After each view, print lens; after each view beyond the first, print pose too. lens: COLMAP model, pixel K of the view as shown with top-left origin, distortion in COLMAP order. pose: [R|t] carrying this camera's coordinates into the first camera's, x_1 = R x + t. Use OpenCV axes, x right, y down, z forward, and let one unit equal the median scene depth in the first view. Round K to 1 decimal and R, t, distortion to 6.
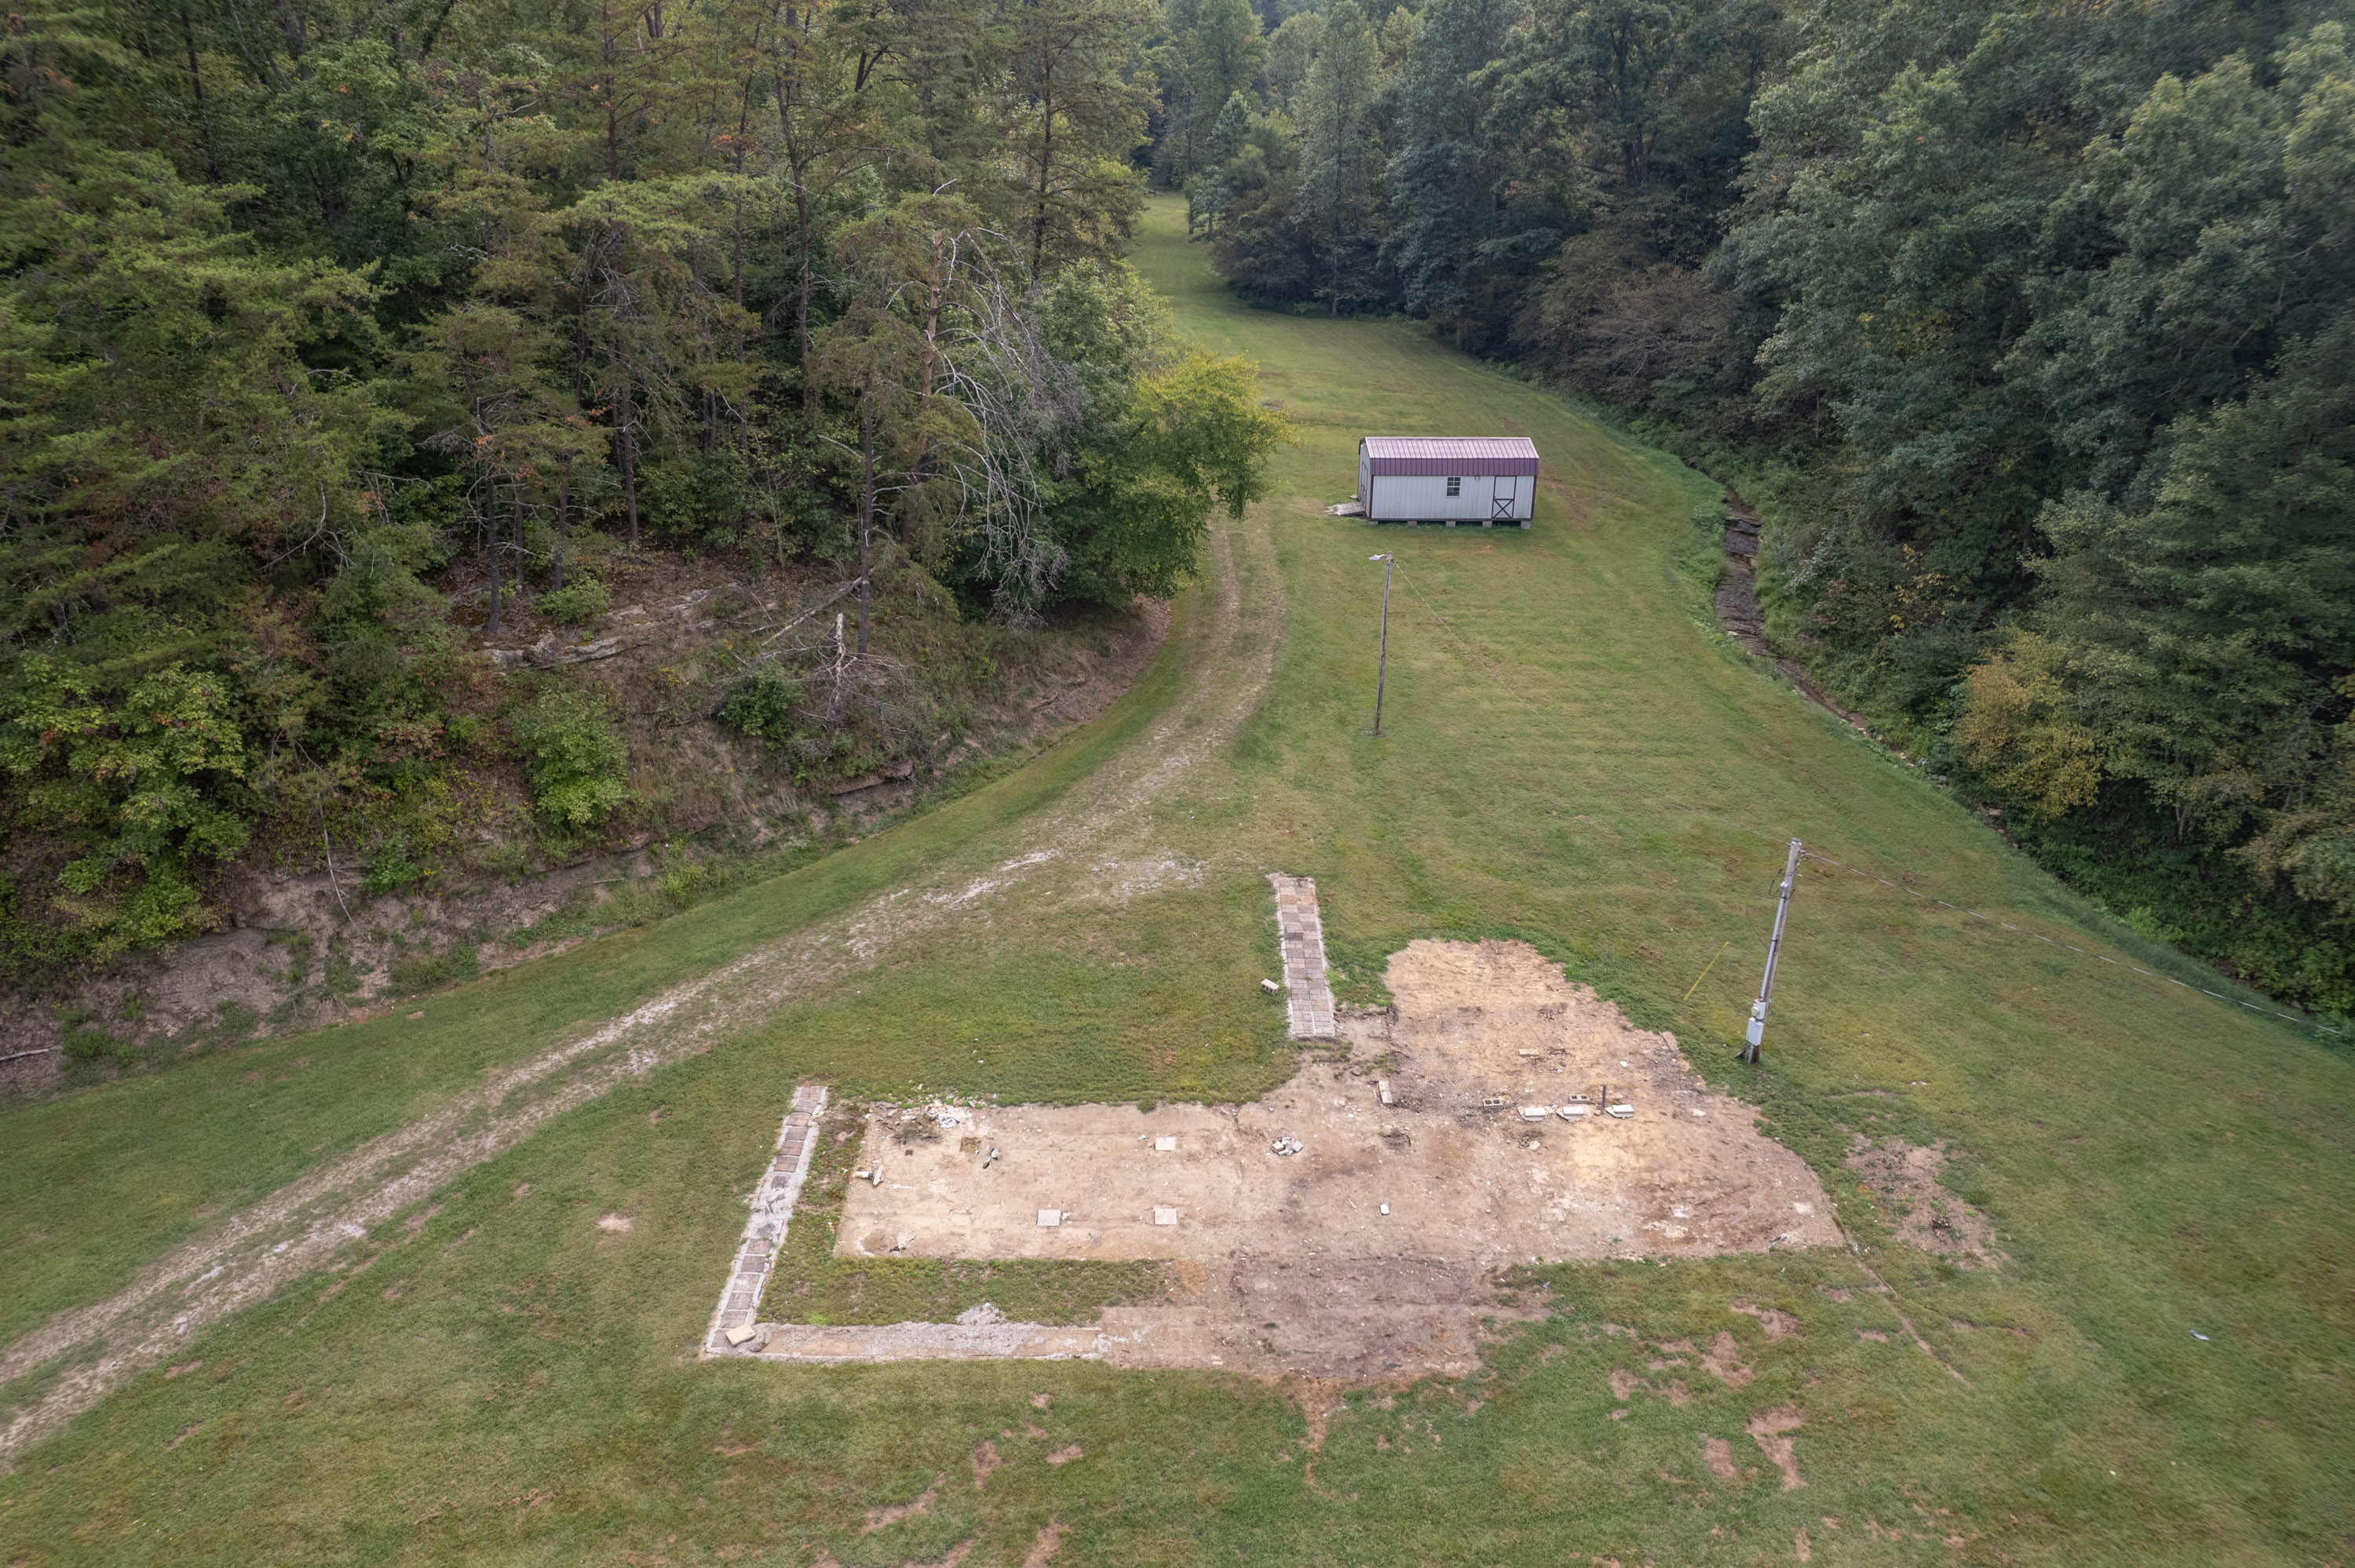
lens RADIAL K [[1508.5, 0, 1186.3], [0, 1508.5, 798.8], [0, 0, 1]] dist [-0.068645, 0.062954]
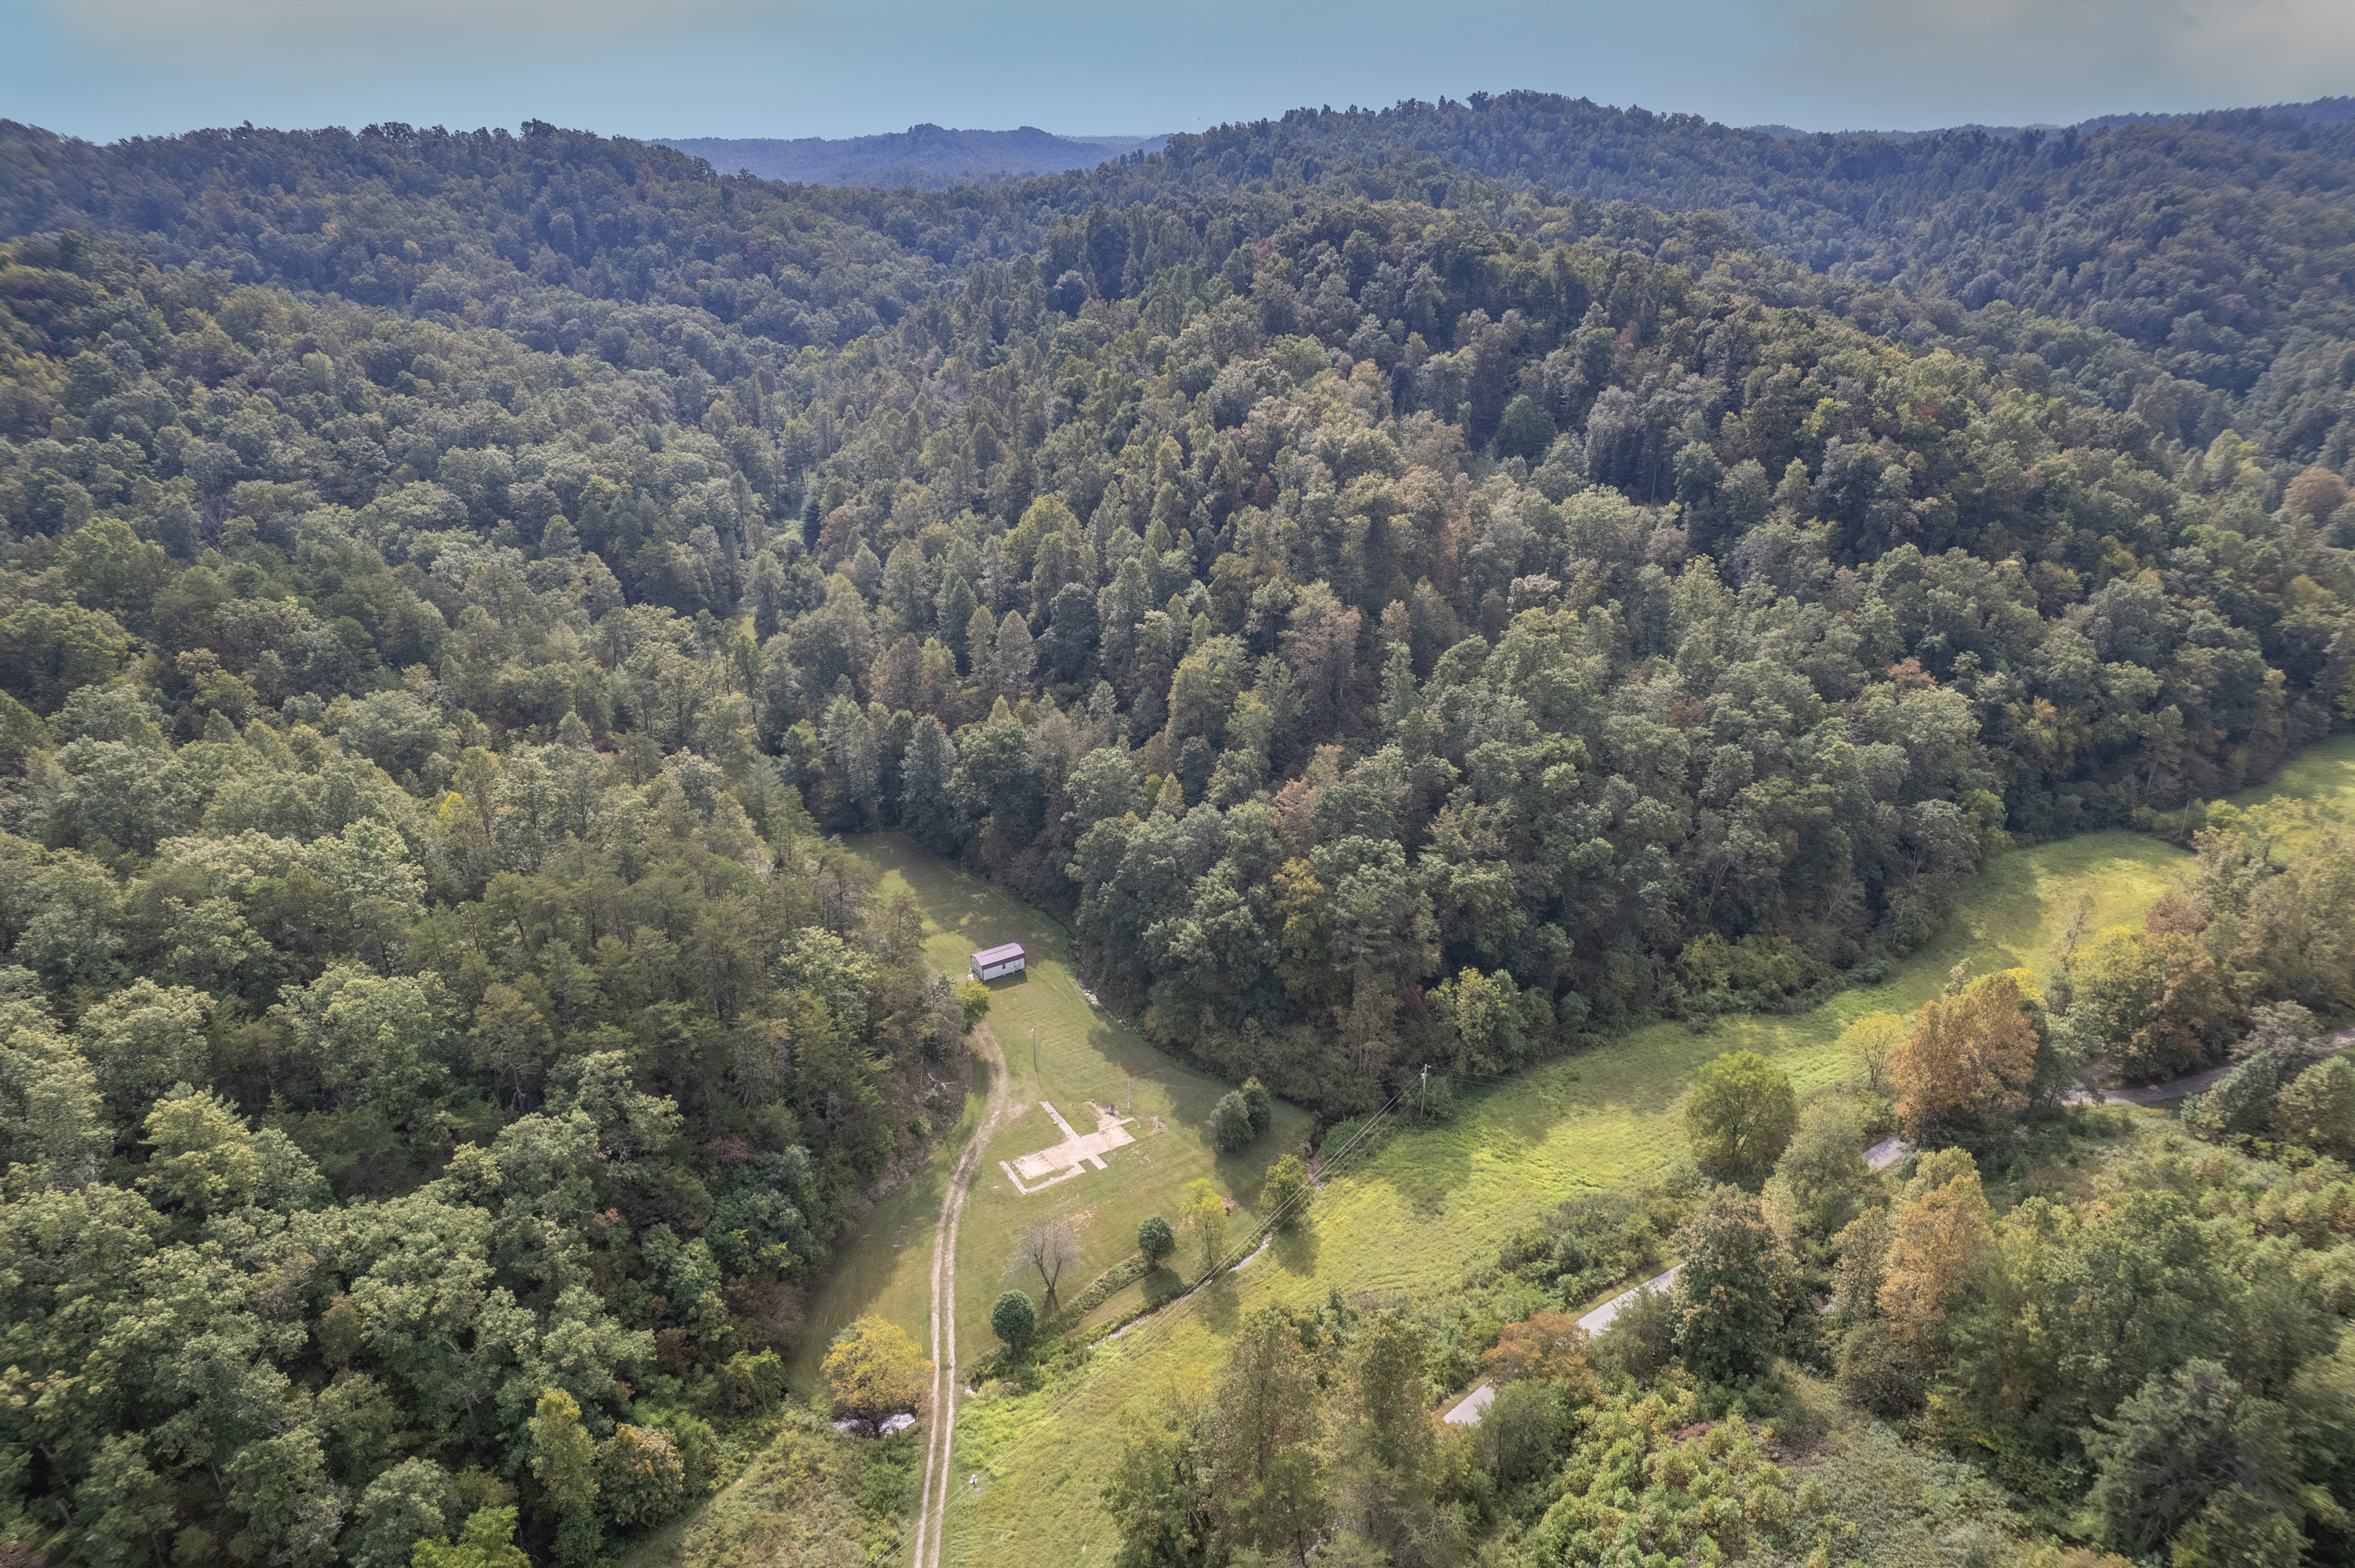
lens RADIAL K [[1508.5, 0, 1179.9], [0, 1508.5, 790.8], [0, 0, 1]] dist [-0.068645, 0.062954]
pose [[0.858045, -0.213640, 0.467029, -1.597503], [0.220102, 0.974596, 0.041444, -1.030614], [-0.464019, 0.067233, 0.883270, -3.638970]]
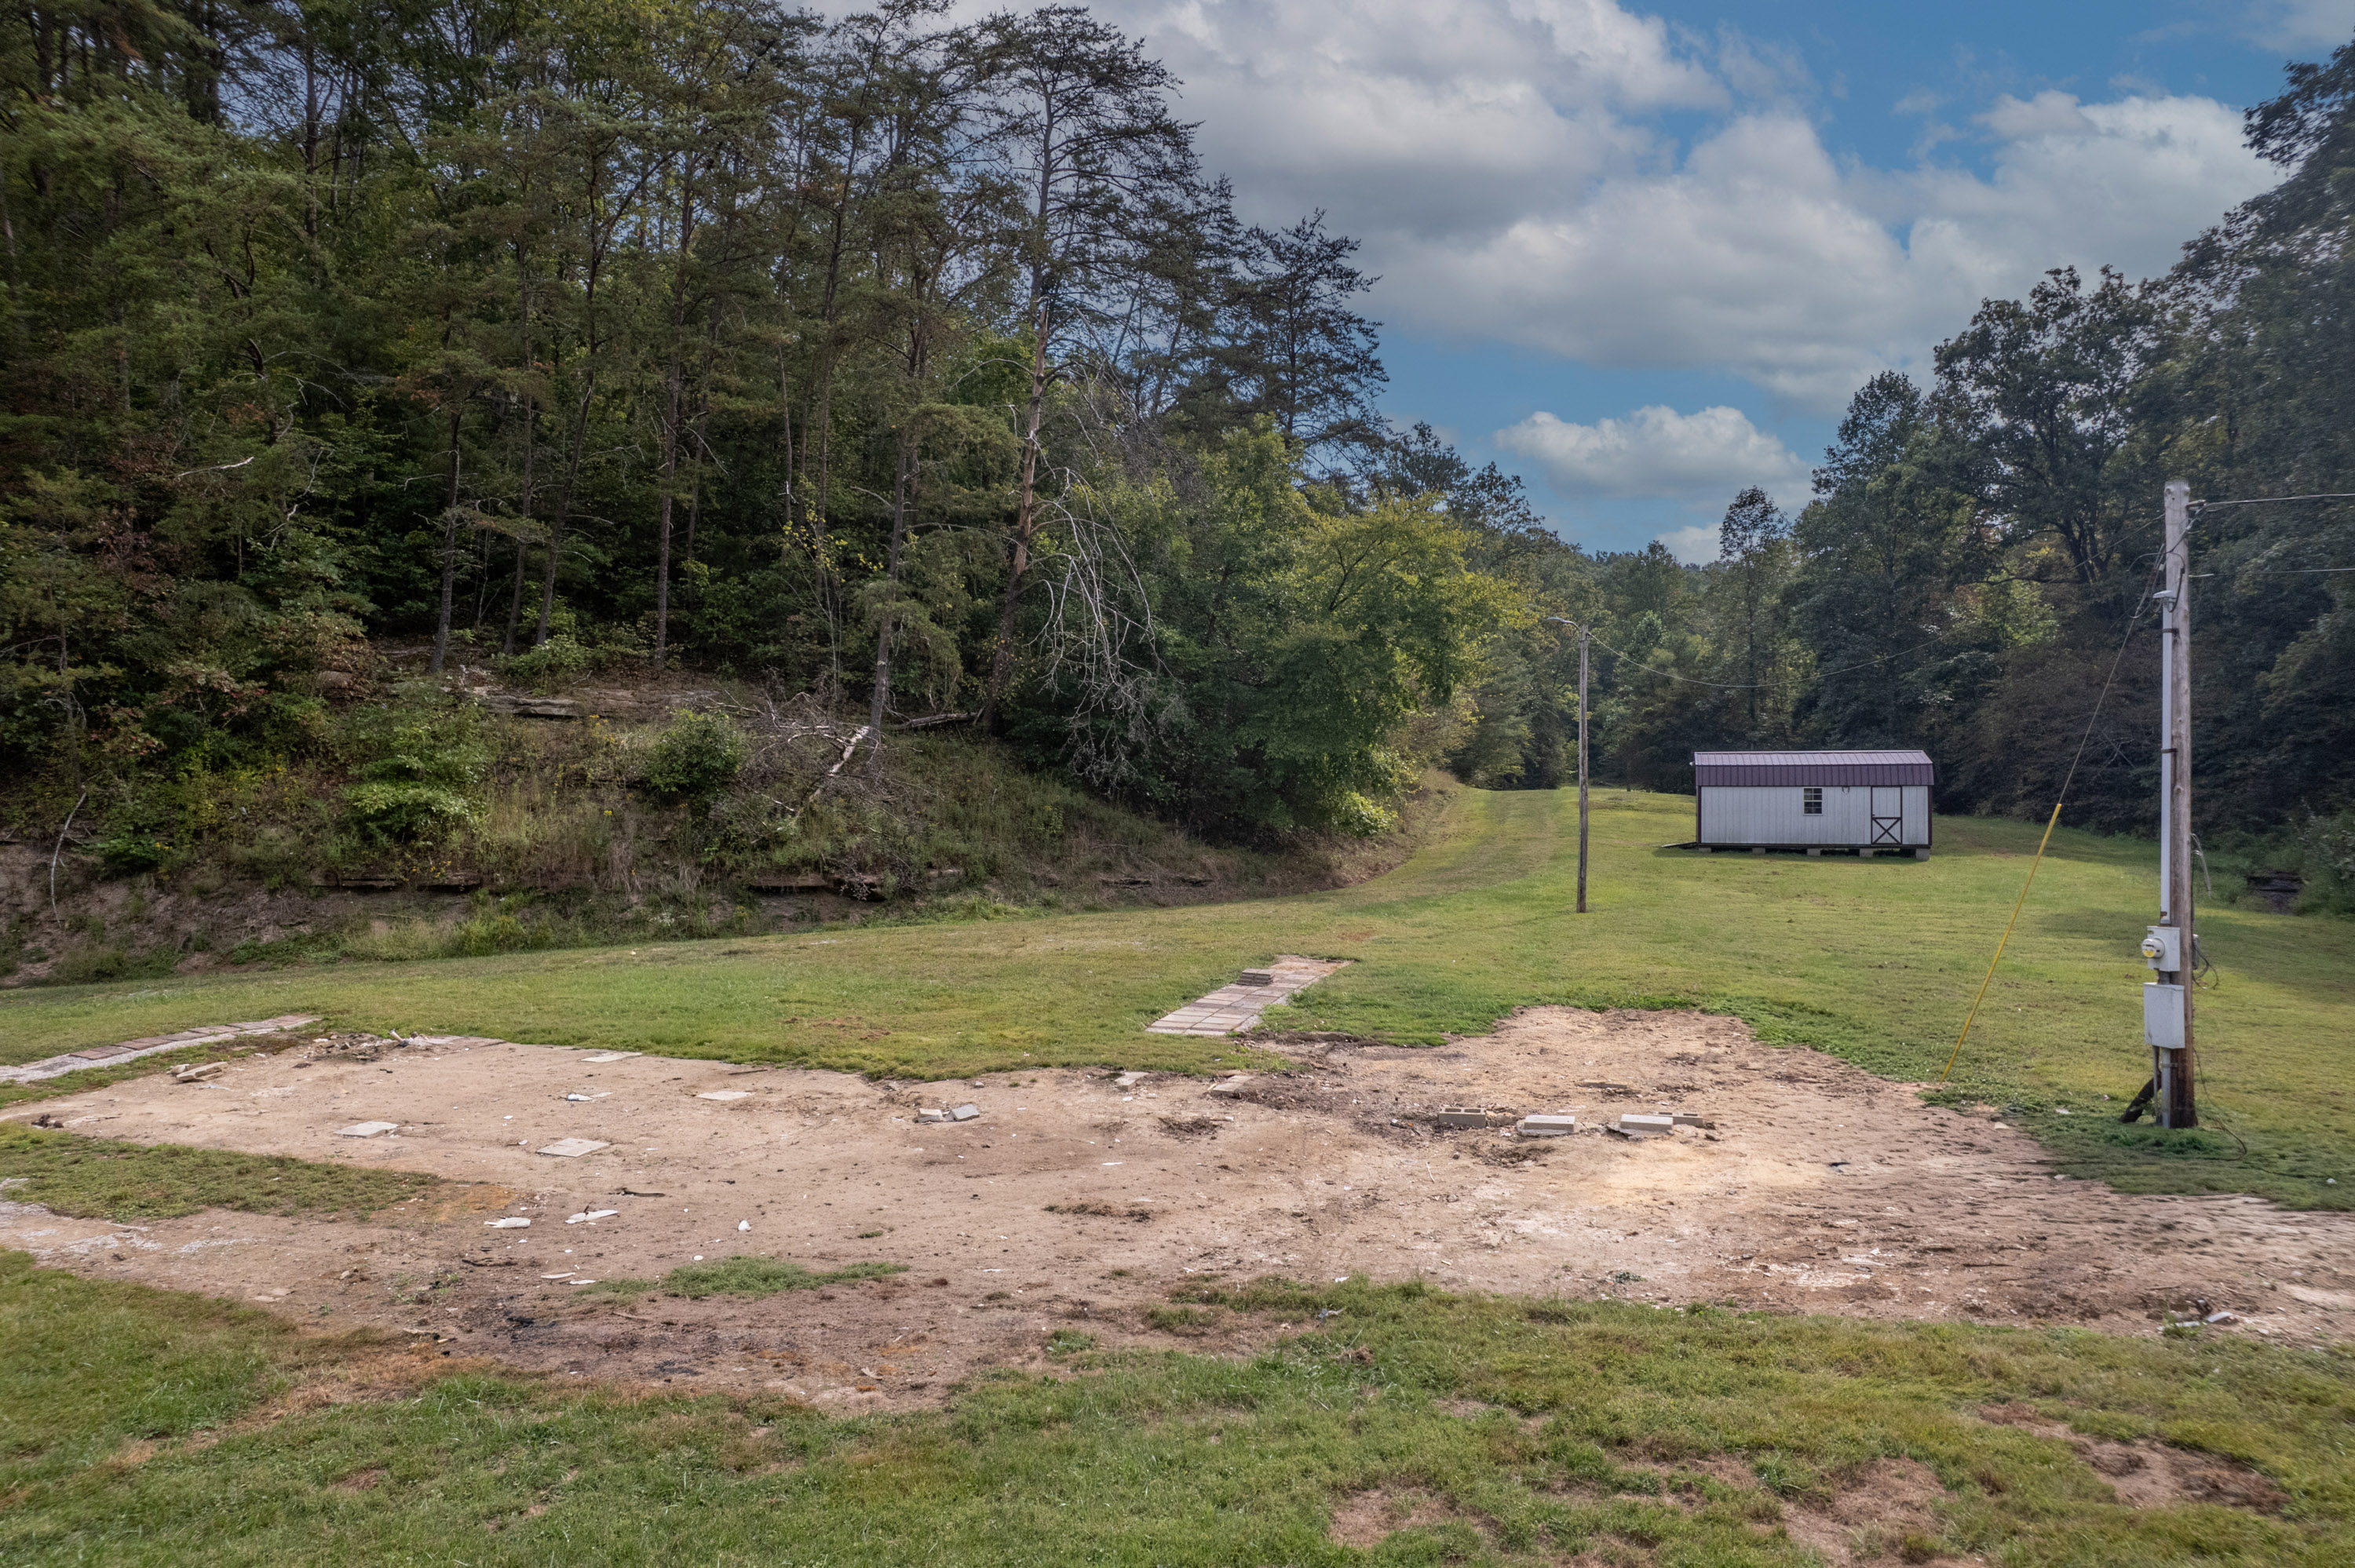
lens RADIAL K [[1508.5, 0, 1182.8], [0, 1508.5, 783.6], [0, 0, 1]] dist [-0.068645, 0.062954]
pose [[0.944165, -0.006721, -0.329405, 0.195724], [-0.141150, 0.895145, -0.422838, 0.224682], [0.297707, 0.445724, 0.844216, 0.419497]]
